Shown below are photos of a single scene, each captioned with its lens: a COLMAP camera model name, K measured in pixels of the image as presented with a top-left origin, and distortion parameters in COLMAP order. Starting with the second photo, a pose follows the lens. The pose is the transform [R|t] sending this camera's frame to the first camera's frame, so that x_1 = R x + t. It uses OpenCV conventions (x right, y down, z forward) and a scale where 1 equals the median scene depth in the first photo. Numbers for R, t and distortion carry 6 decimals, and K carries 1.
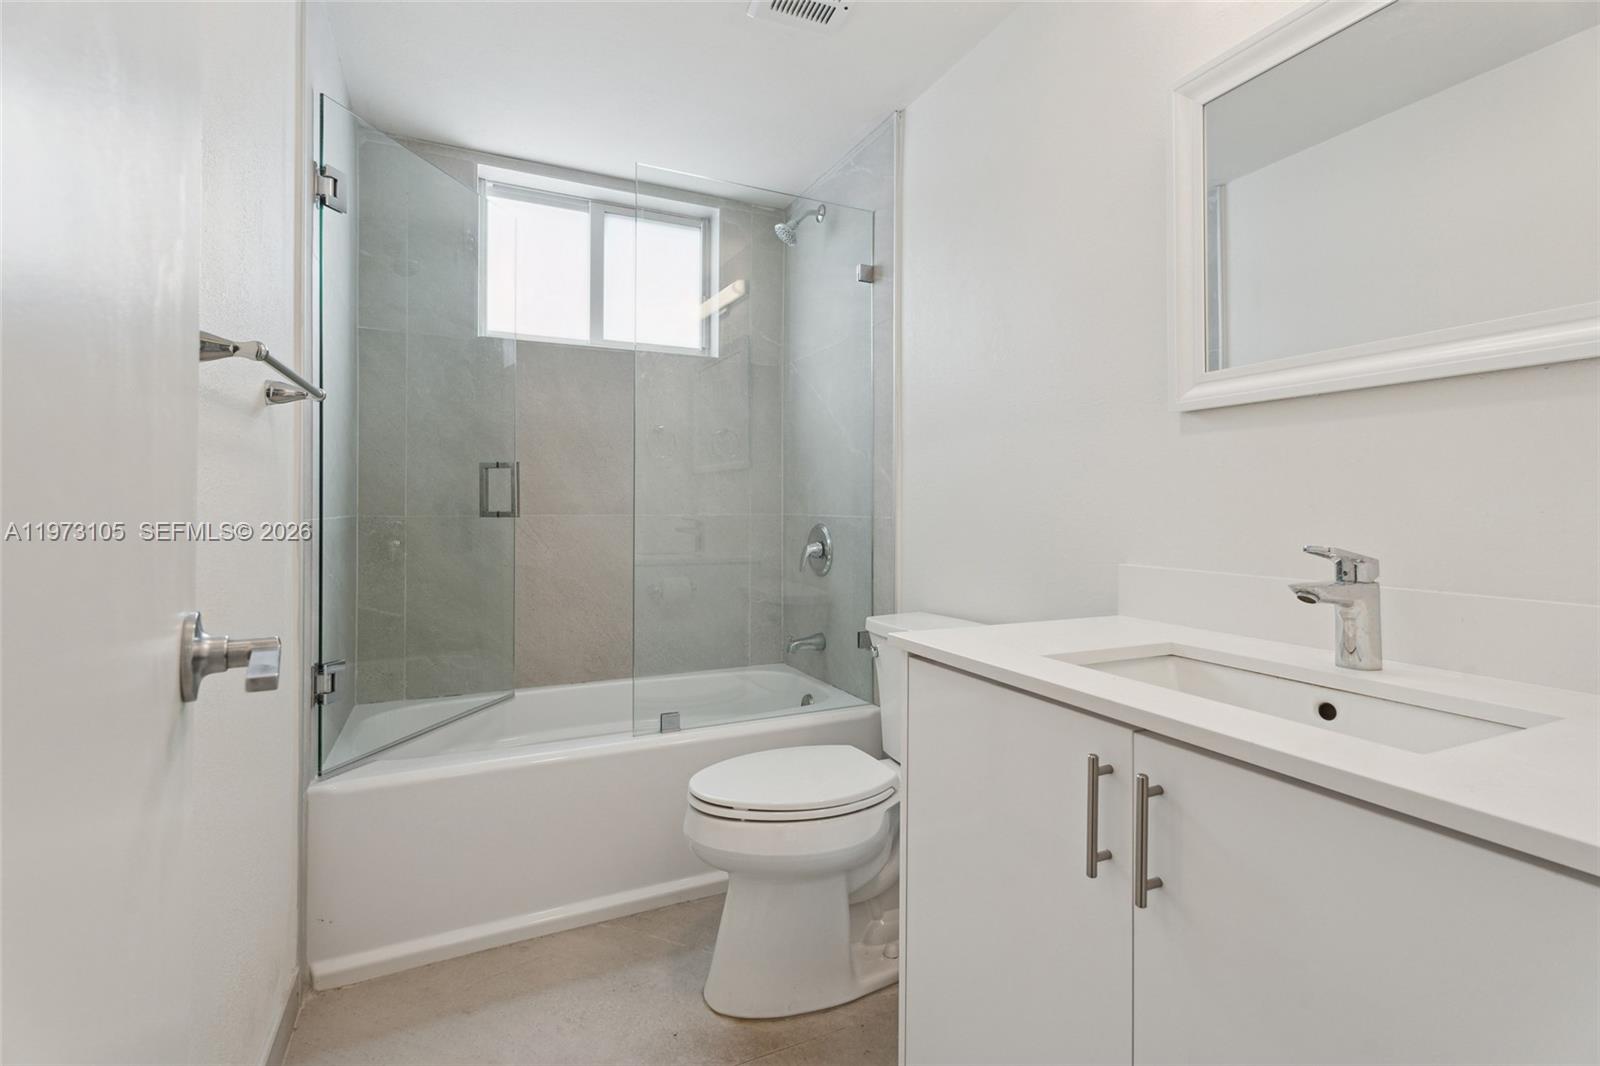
lens RADIAL K [[725.3, 0, 803.4], [0, 725.3, 527.0], [0, 0, 1]] dist [0.004405, 0.000367]
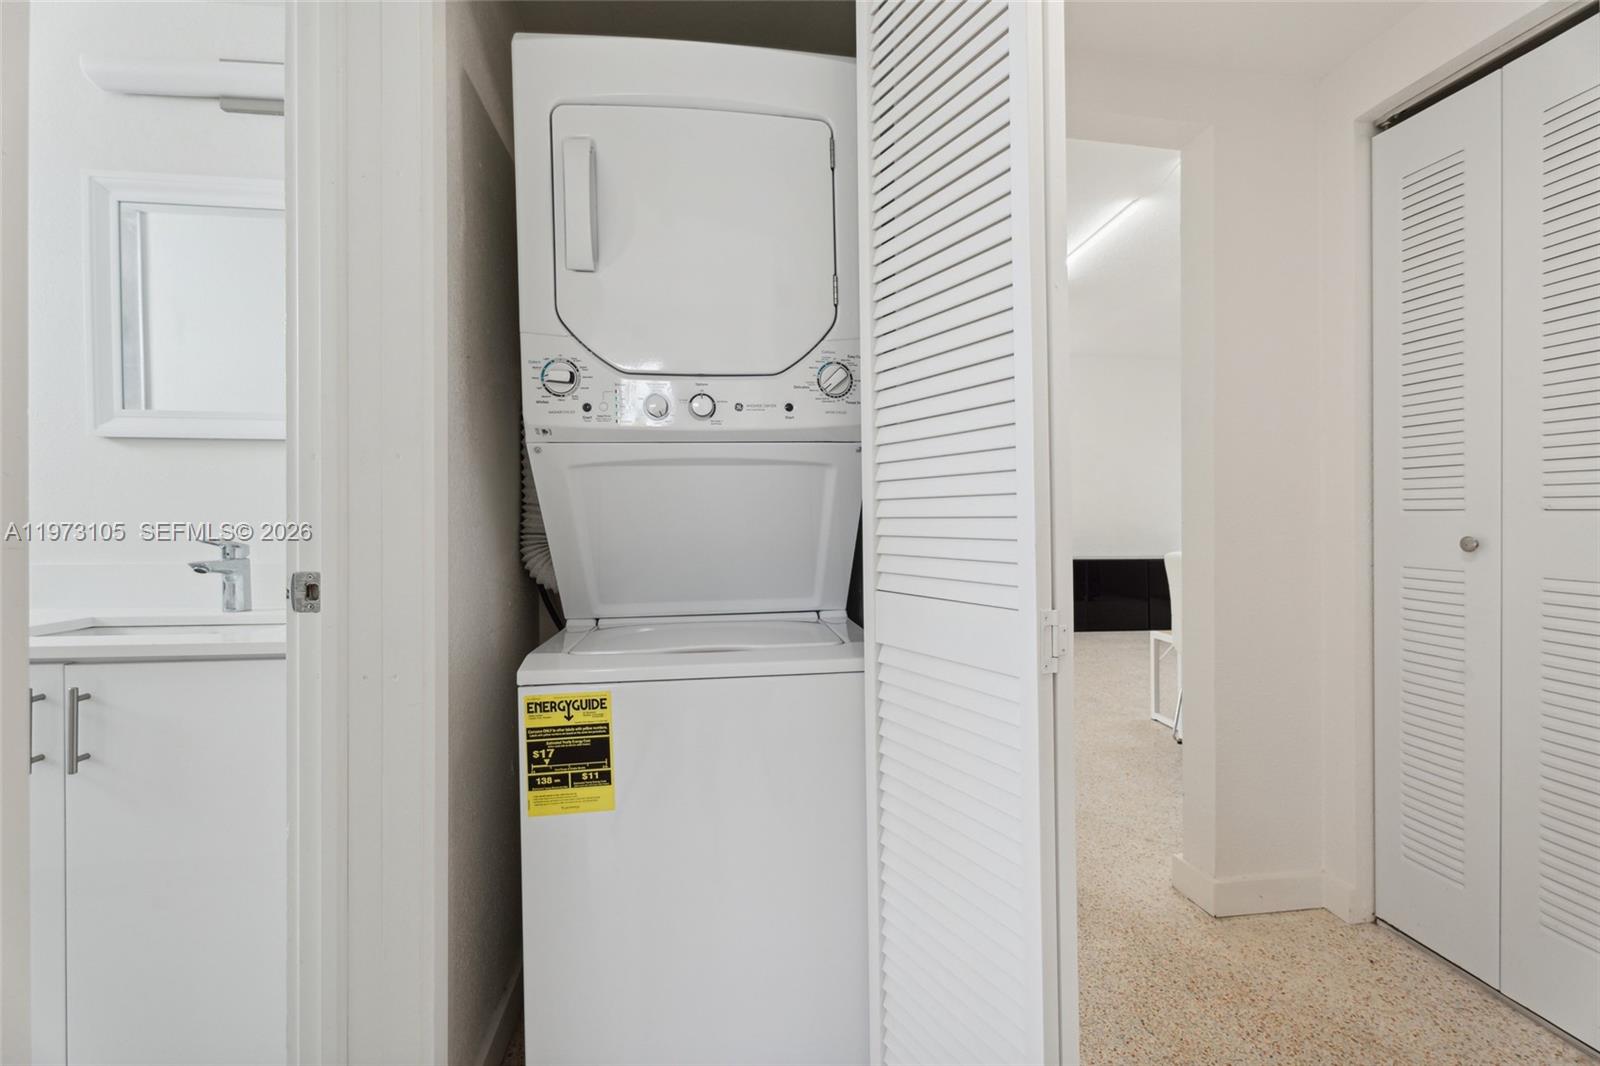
lens RADIAL K [[725.3, 0, 803.4], [0, 725.3, 527.0], [0, 0, 1]] dist [0.004405, 0.000367]
pose [[0.316362, -0.007179, 0.948611, -0.403067], [0.006406, 0.999965, 0.005432, 0.002873], [-0.948617, 0.004358, 0.316397, -0.761625]]
